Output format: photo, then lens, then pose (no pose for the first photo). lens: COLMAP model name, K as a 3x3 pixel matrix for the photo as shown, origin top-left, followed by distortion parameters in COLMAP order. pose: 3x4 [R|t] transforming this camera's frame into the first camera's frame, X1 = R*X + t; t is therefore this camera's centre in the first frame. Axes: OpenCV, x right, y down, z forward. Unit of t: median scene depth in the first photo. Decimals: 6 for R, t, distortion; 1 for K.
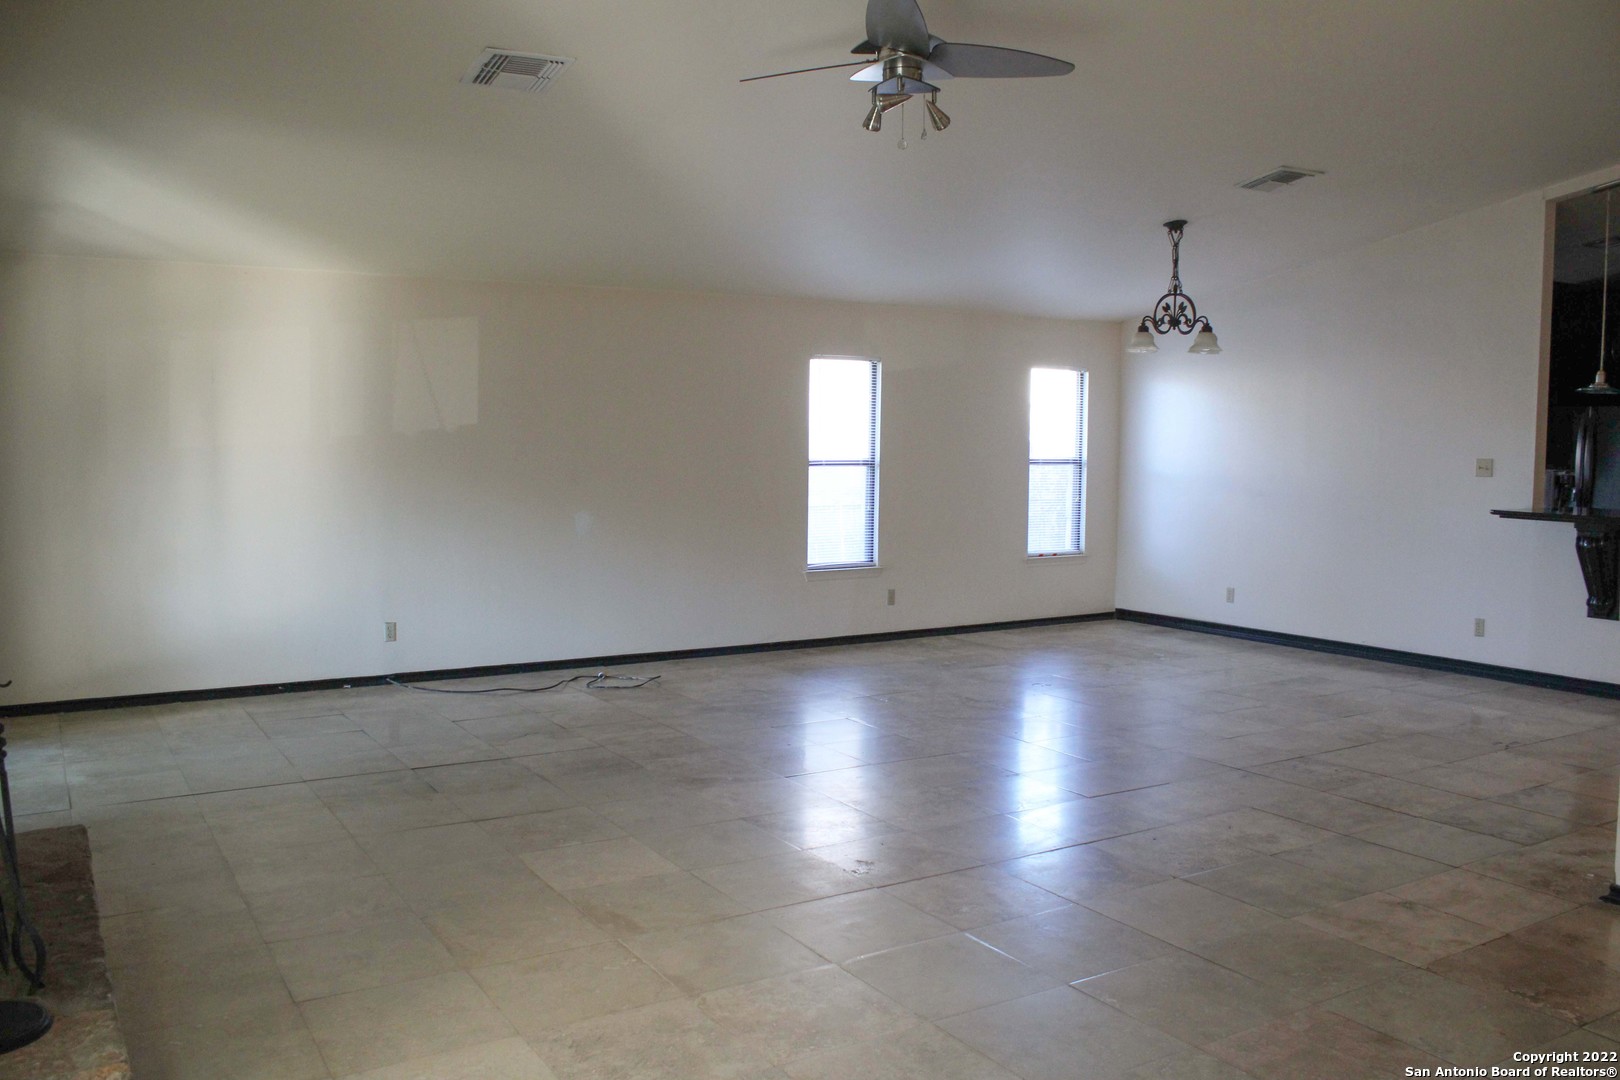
lens RADIAL K [[1341.8, 0, 810.0], [0, 1341.8, 540.0], [0, 0, 1]] dist [-0.167942, 0.151552]
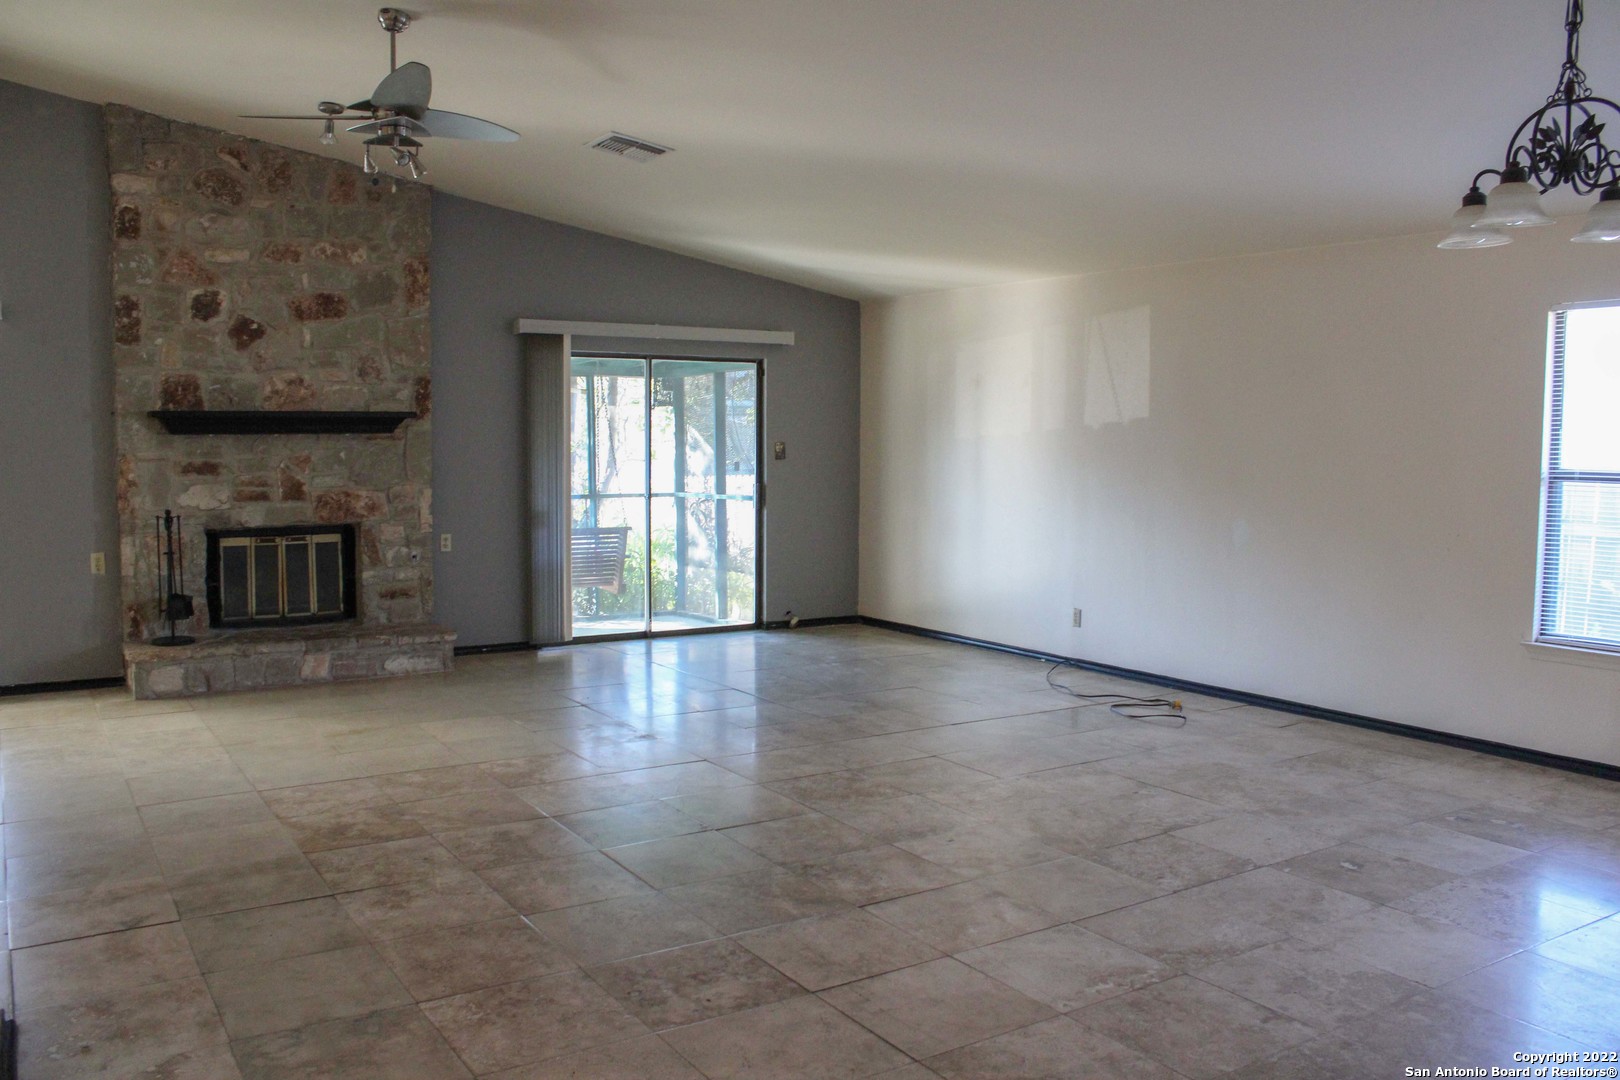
lens RADIAL K [[1341.8, 0, 810.0], [0, 1341.8, 540.0], [0, 0, 1]] dist [-0.167942, 0.151552]
pose [[0.014649, 0.075285, -0.997054, 0.822797], [-0.079415, 0.994099, 0.073895, -0.059797], [0.996734, 0.078098, 0.020542, 0.868079]]
